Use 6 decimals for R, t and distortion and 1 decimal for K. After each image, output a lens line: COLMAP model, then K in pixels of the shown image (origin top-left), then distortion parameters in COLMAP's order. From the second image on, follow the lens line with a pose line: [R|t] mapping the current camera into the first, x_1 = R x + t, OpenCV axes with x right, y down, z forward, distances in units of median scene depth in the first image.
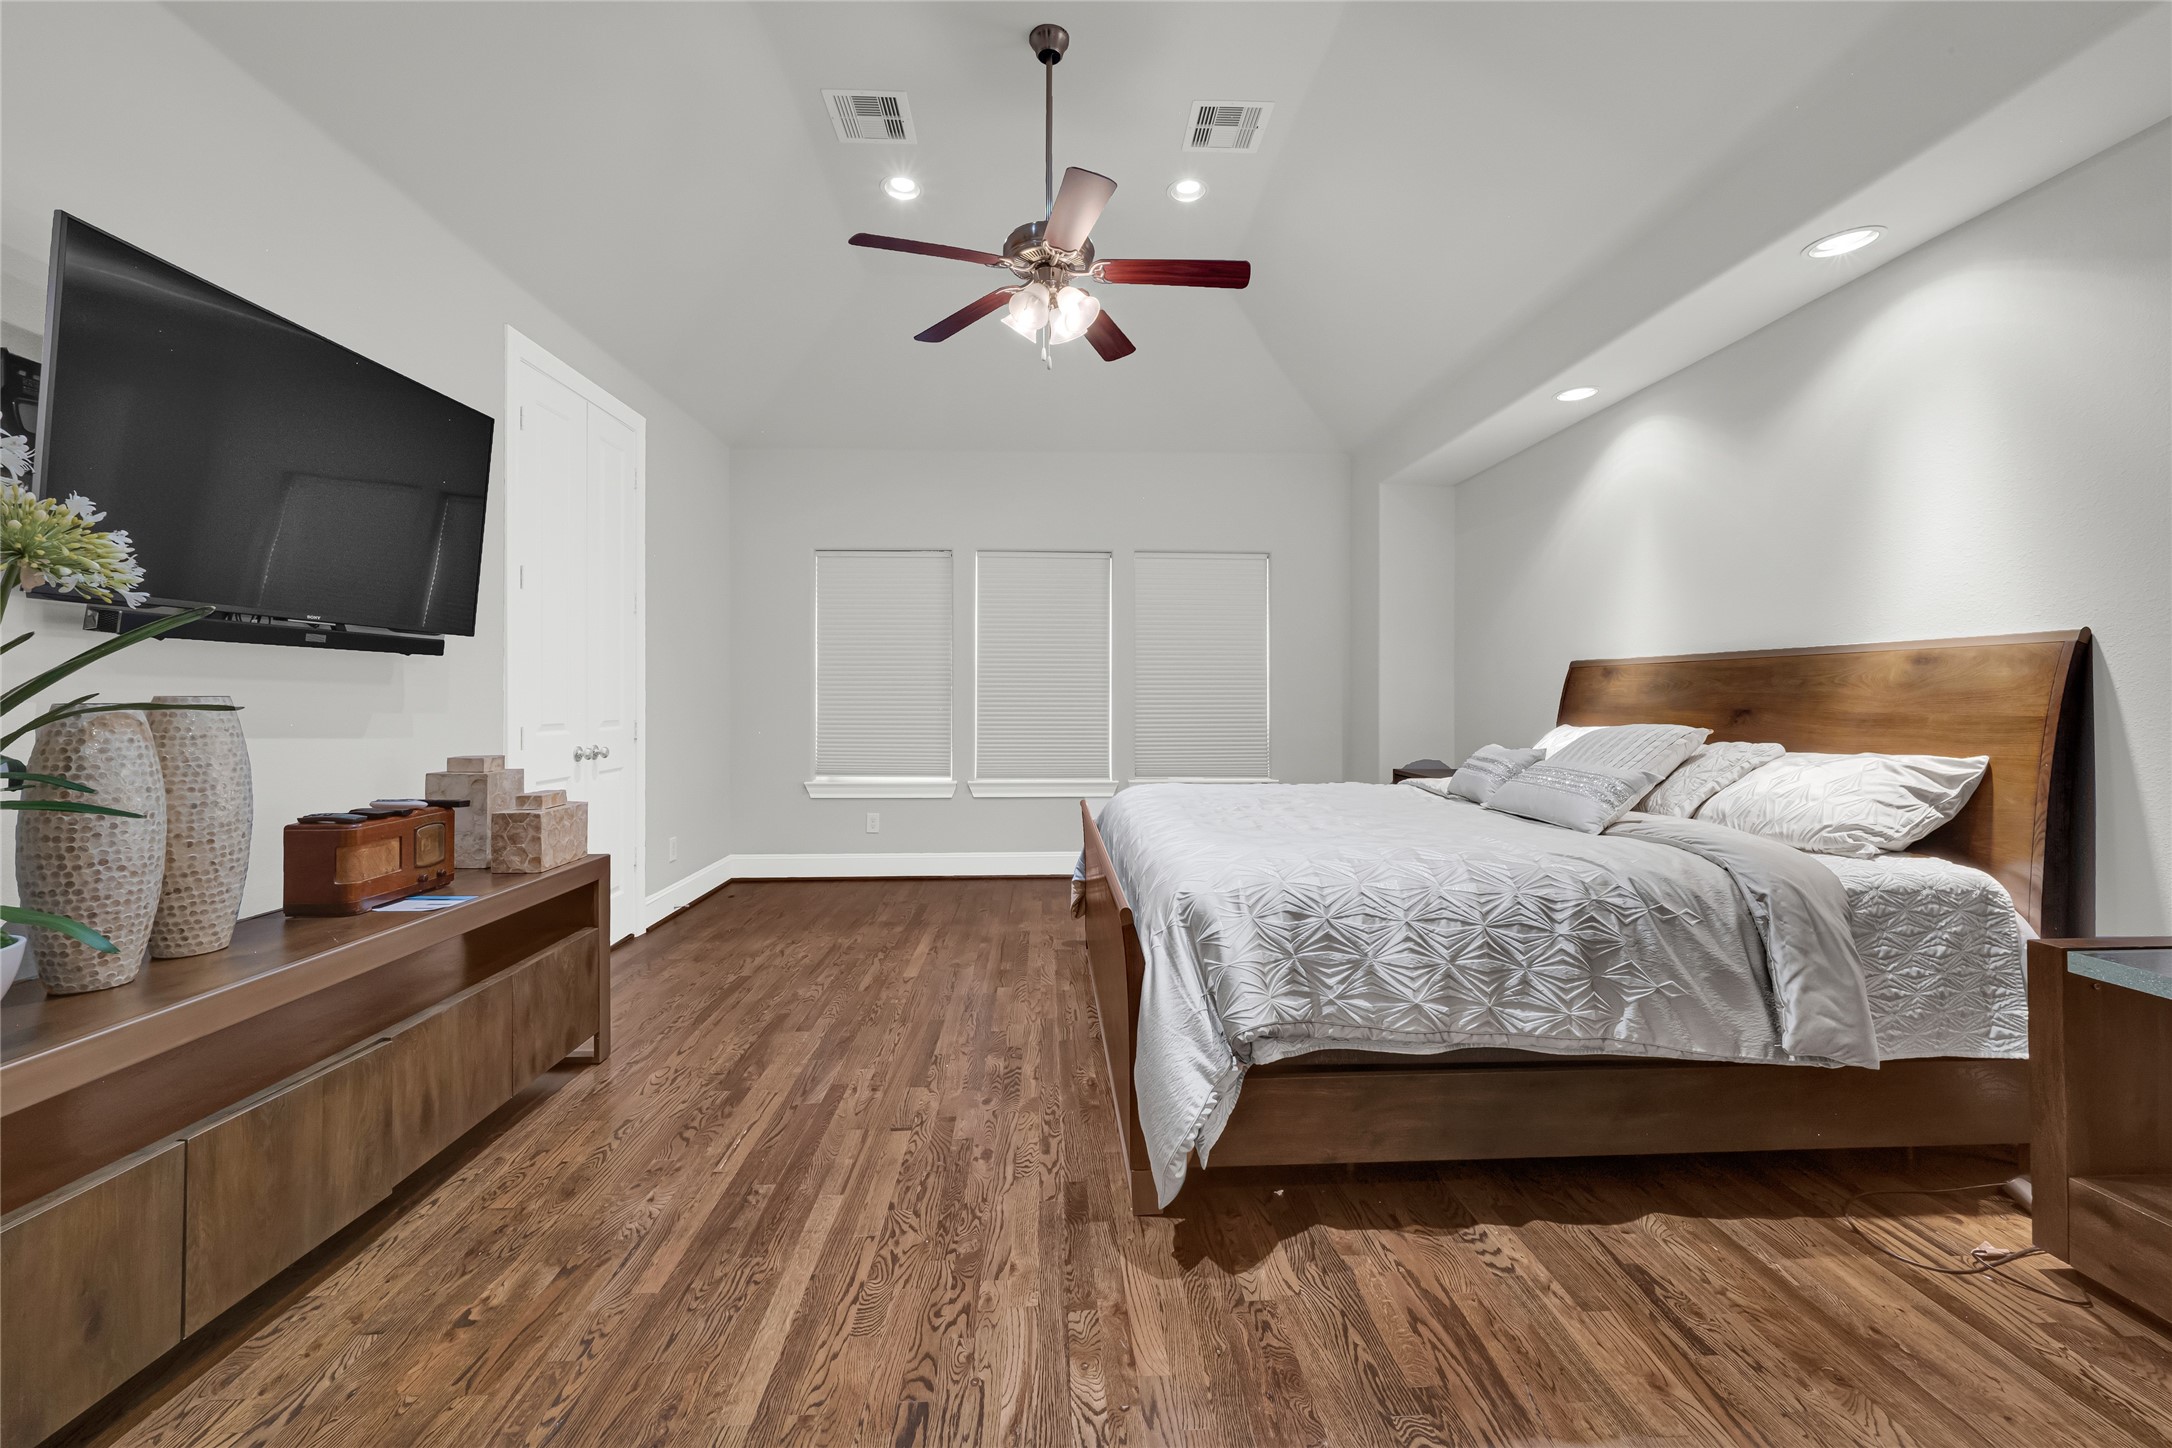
lens RADIAL K [[883.1, 0, 1087.4], [0, 883.1, 705.2], [0, 0, 1]] dist [-0.000132, 0.000254]
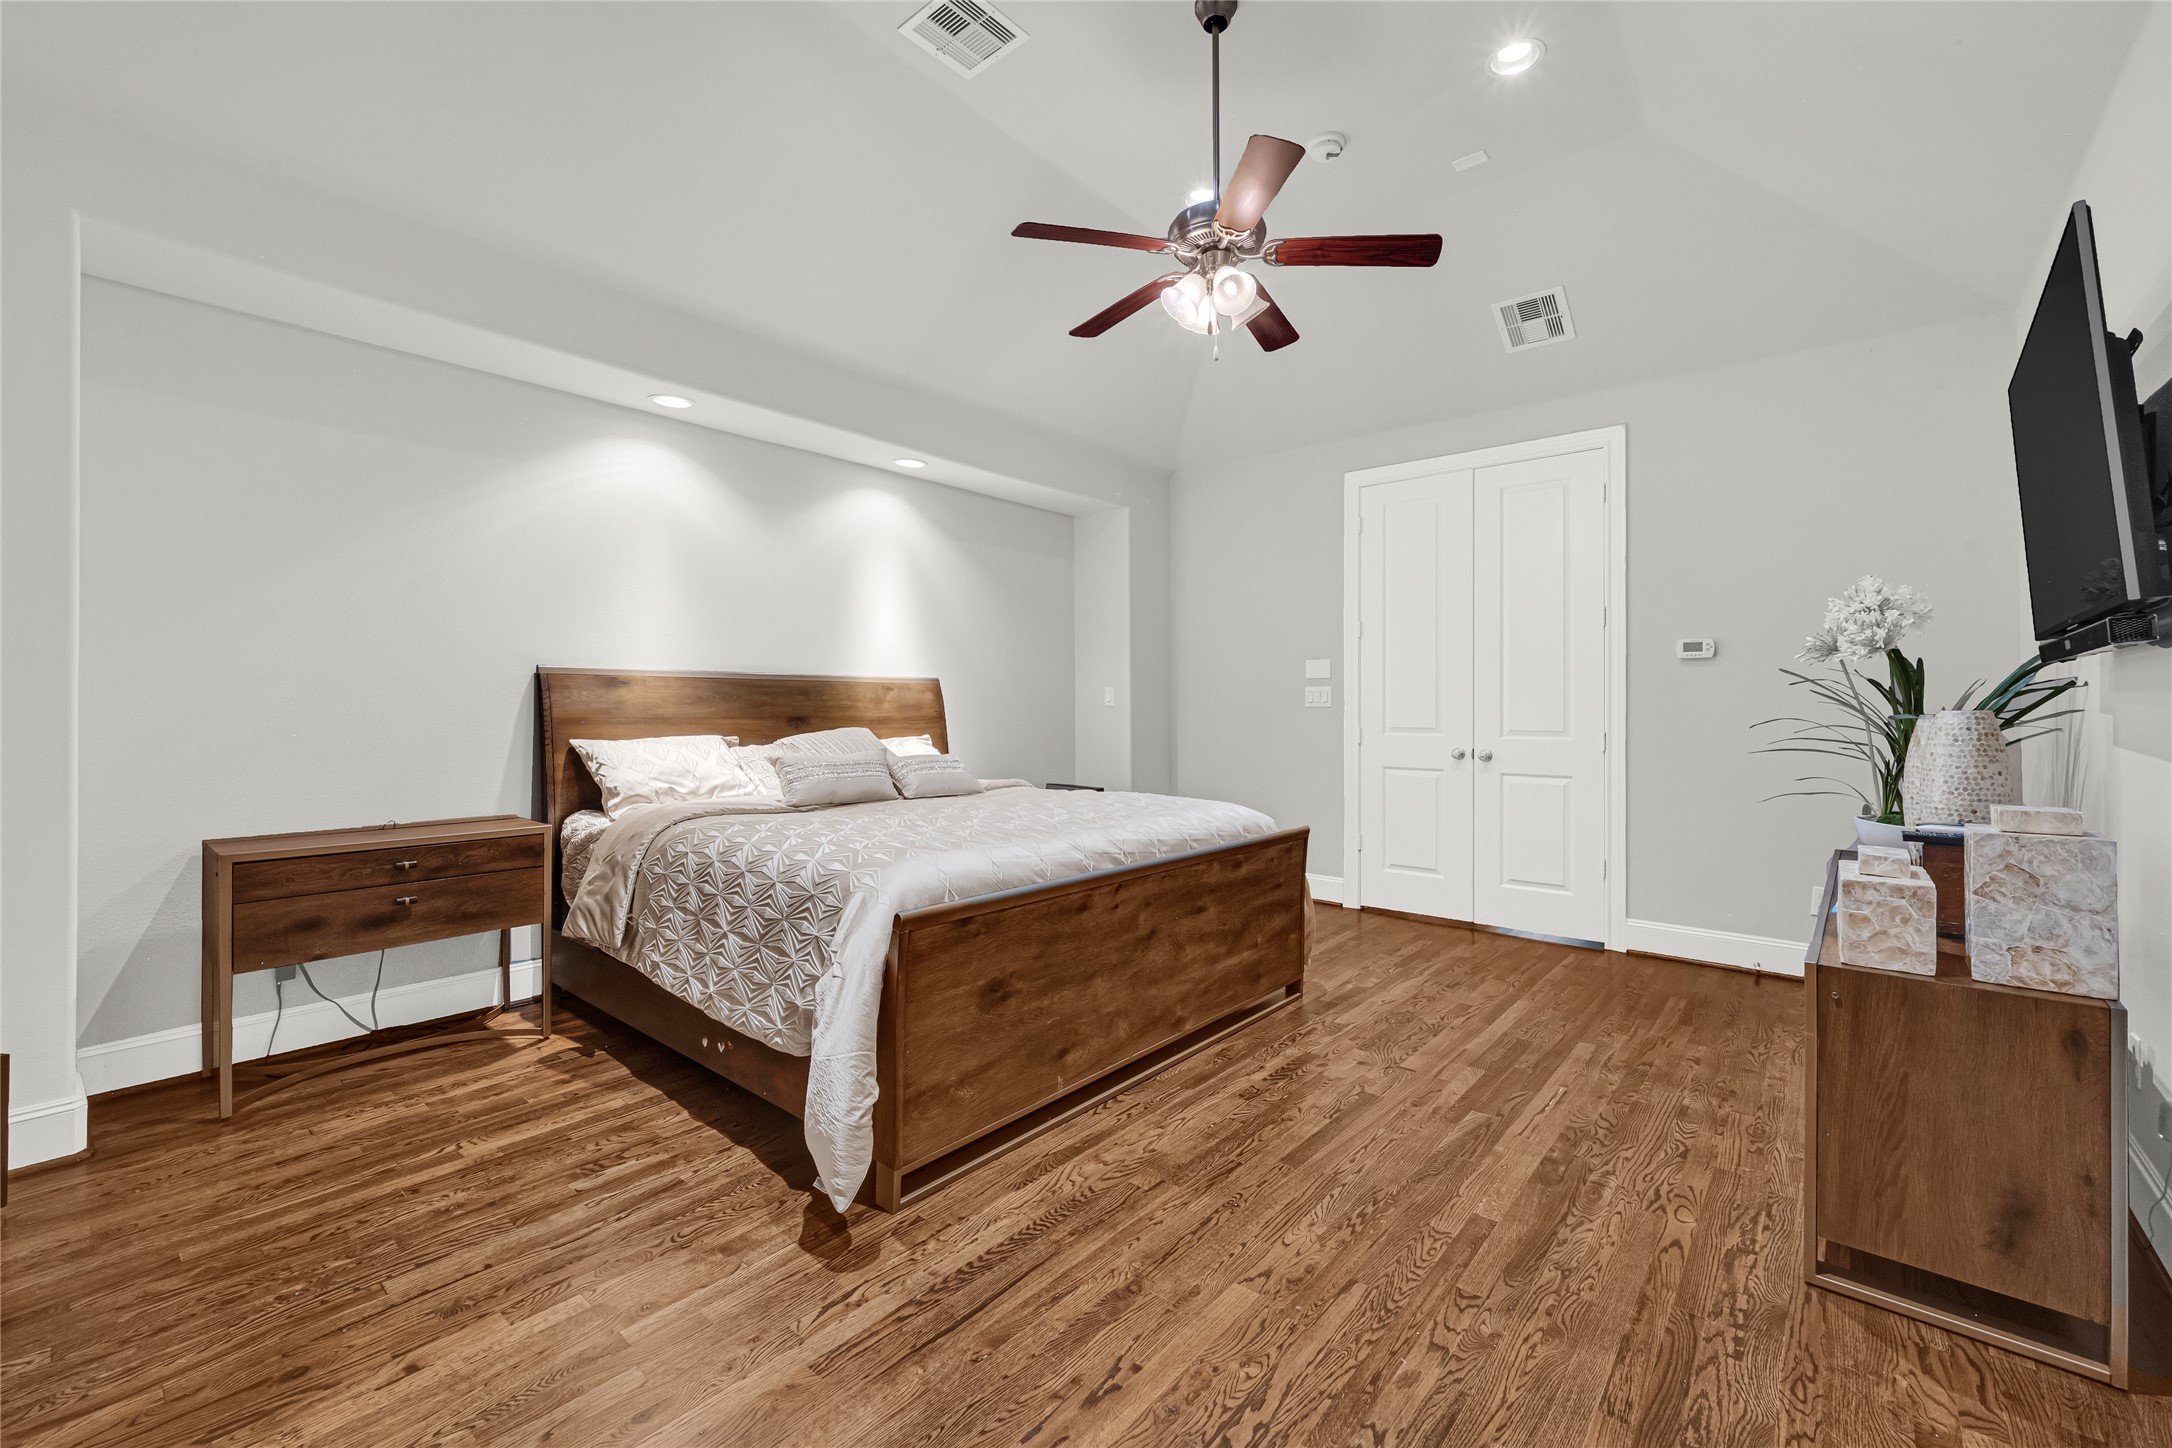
lens RADIAL K [[883.1, 0, 1090.7], [0, 883.1, 709.0], [0, 0, 1]] dist [-0.000132, 0.000254]
pose [[-0.725952, -0.003919, 0.687734, -0.701609], [0.005983, 0.999910, 0.012013, -0.026238], [-0.687719, 0.012835, -0.725863, 2.097119]]
